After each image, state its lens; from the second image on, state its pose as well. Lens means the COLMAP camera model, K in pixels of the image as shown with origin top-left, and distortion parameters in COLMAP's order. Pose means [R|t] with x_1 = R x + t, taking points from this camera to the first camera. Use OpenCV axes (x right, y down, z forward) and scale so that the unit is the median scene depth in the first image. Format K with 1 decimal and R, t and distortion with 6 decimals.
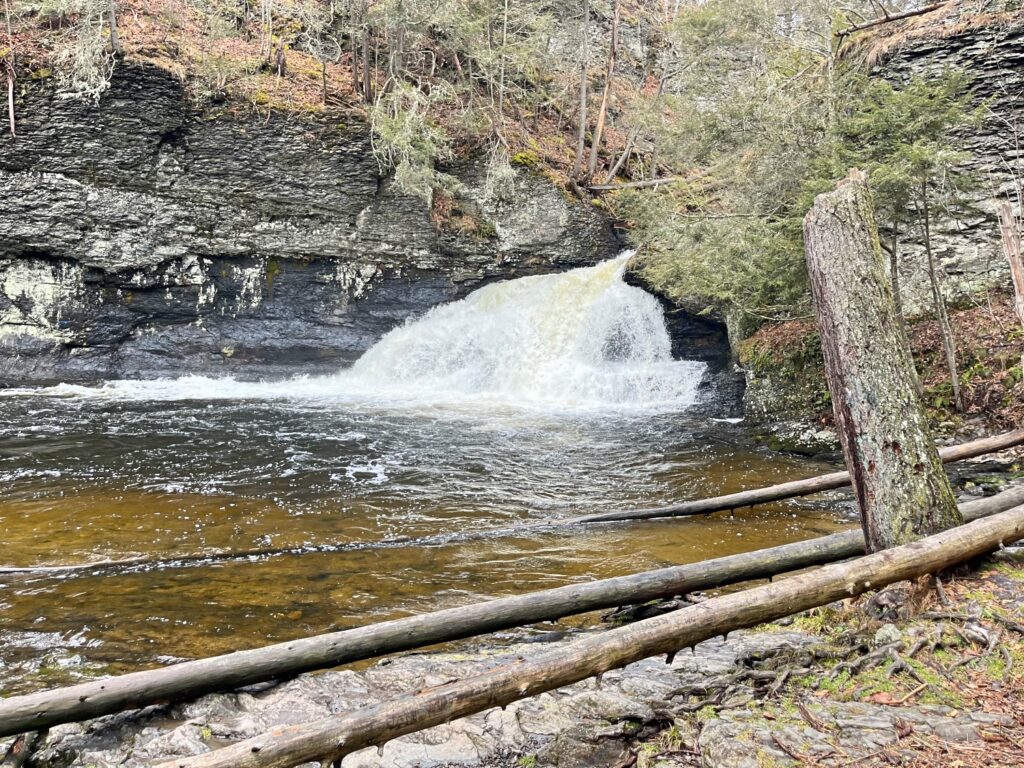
lens RADIAL K [[770.1, 0, 512.8], [0, 770.1, 383.7], [0, 0, 1]] dist [0.066943, -0.079468]
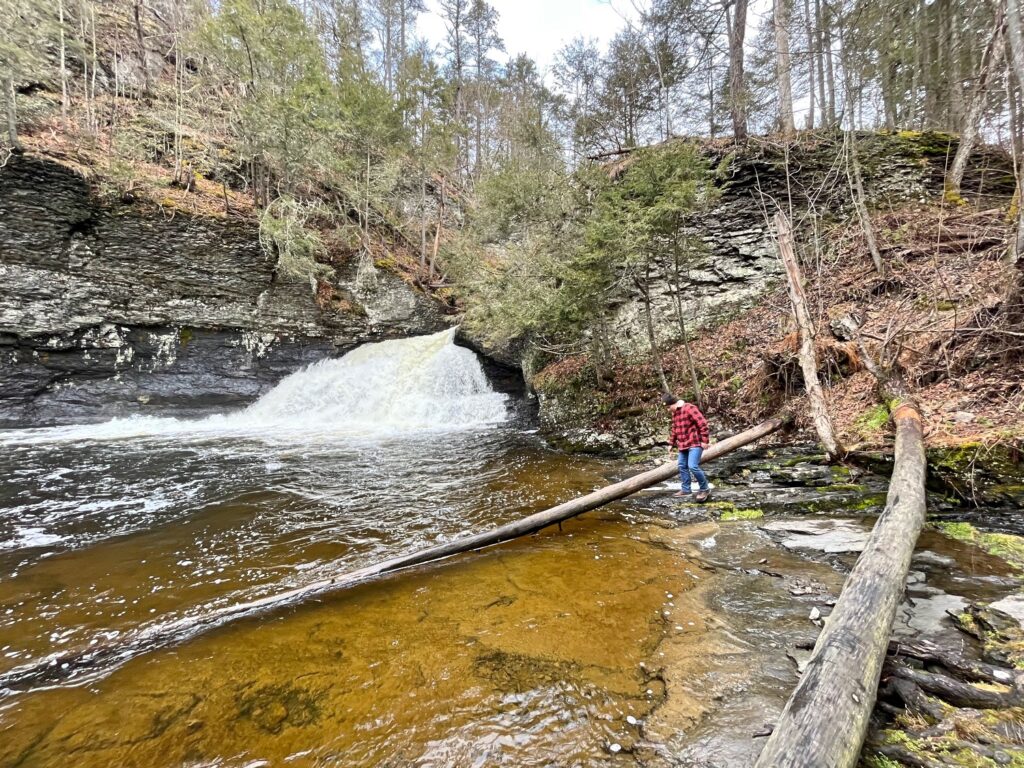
lens RADIAL K [[414.7, 0, 508.7], [0, 414.7, 386.7], [0, 0, 1]] dist [0.000147, -0.000845]
pose [[0.966449, -0.028252, 0.255301, 0.039041], [0.047107, 0.996570, -0.068044, 0.012180], [-0.252503, 0.077787, 0.964464, 0.201794]]
